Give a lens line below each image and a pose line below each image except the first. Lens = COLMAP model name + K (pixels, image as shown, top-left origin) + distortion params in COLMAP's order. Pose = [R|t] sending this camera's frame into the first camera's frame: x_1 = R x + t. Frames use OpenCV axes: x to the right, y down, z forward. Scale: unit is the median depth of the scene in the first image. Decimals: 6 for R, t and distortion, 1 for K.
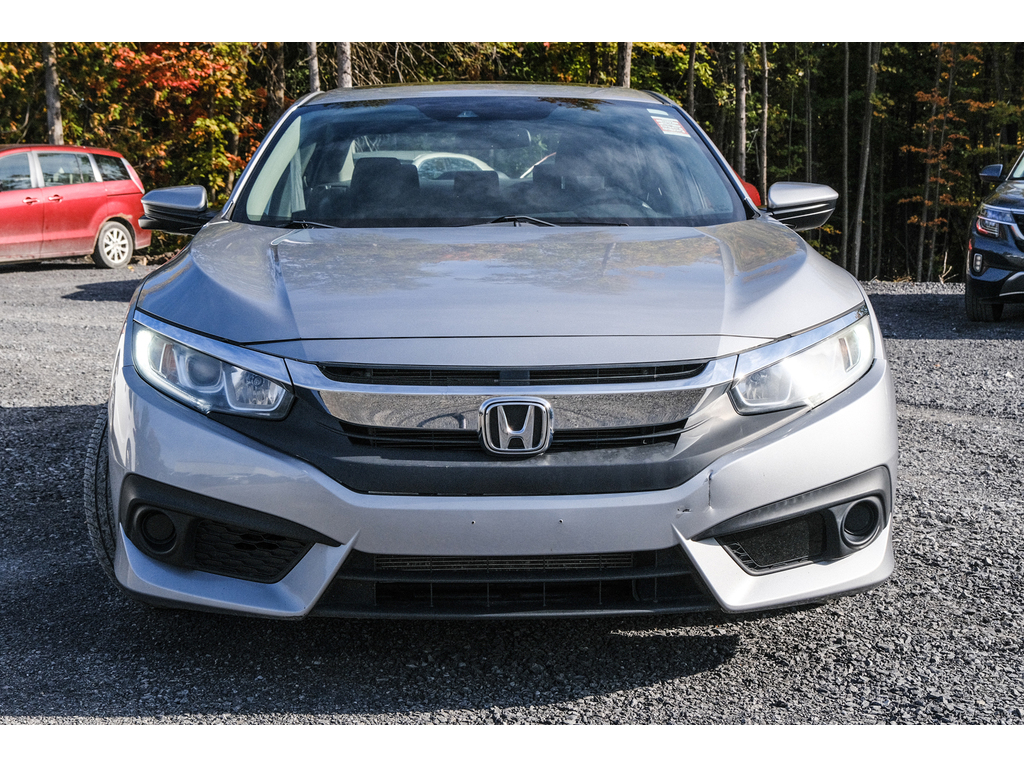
lens RADIAL K [[1591.5, 0, 512.0], [0, 1591.5, 384.0], [0, 0, 1]] dist [0.000851, -0.023524]
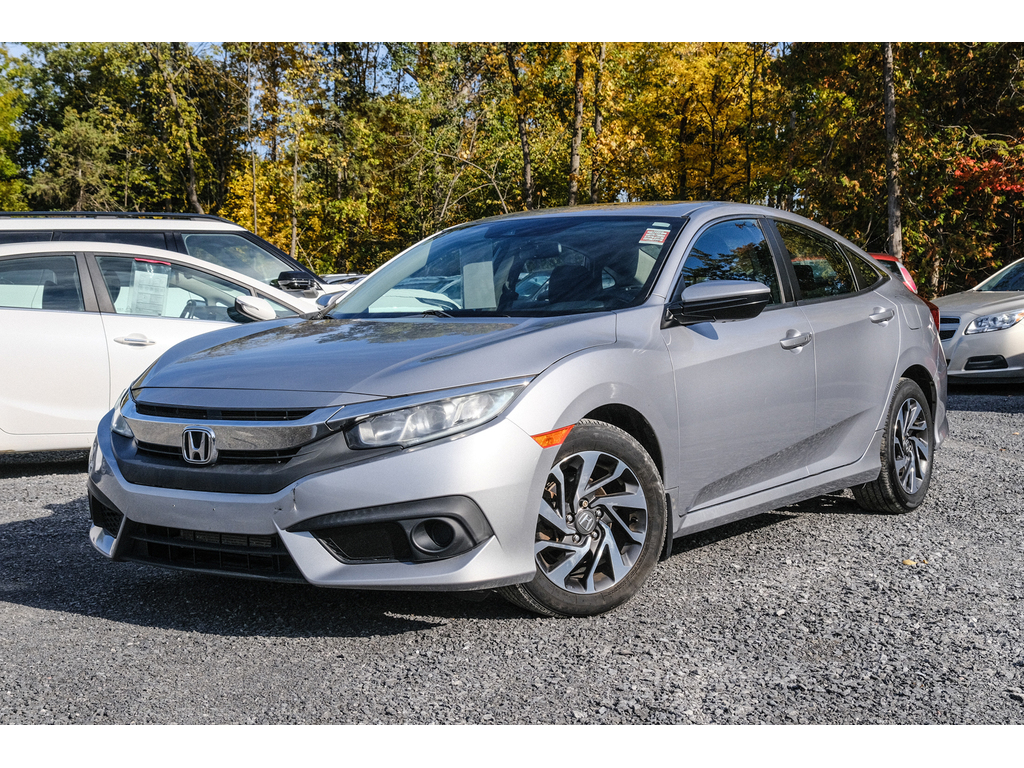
lens RADIAL K [[1591.5, 0, 512.0], [0, 1591.5, 384.0], [0, 0, 1]] dist [0.000851, -0.023524]
pose [[0.771271, 0.018827, -0.636228, 1.186518], [-0.058963, 0.997378, -0.041965, 0.013697], [0.633770, 0.069881, 0.770359, 0.004228]]
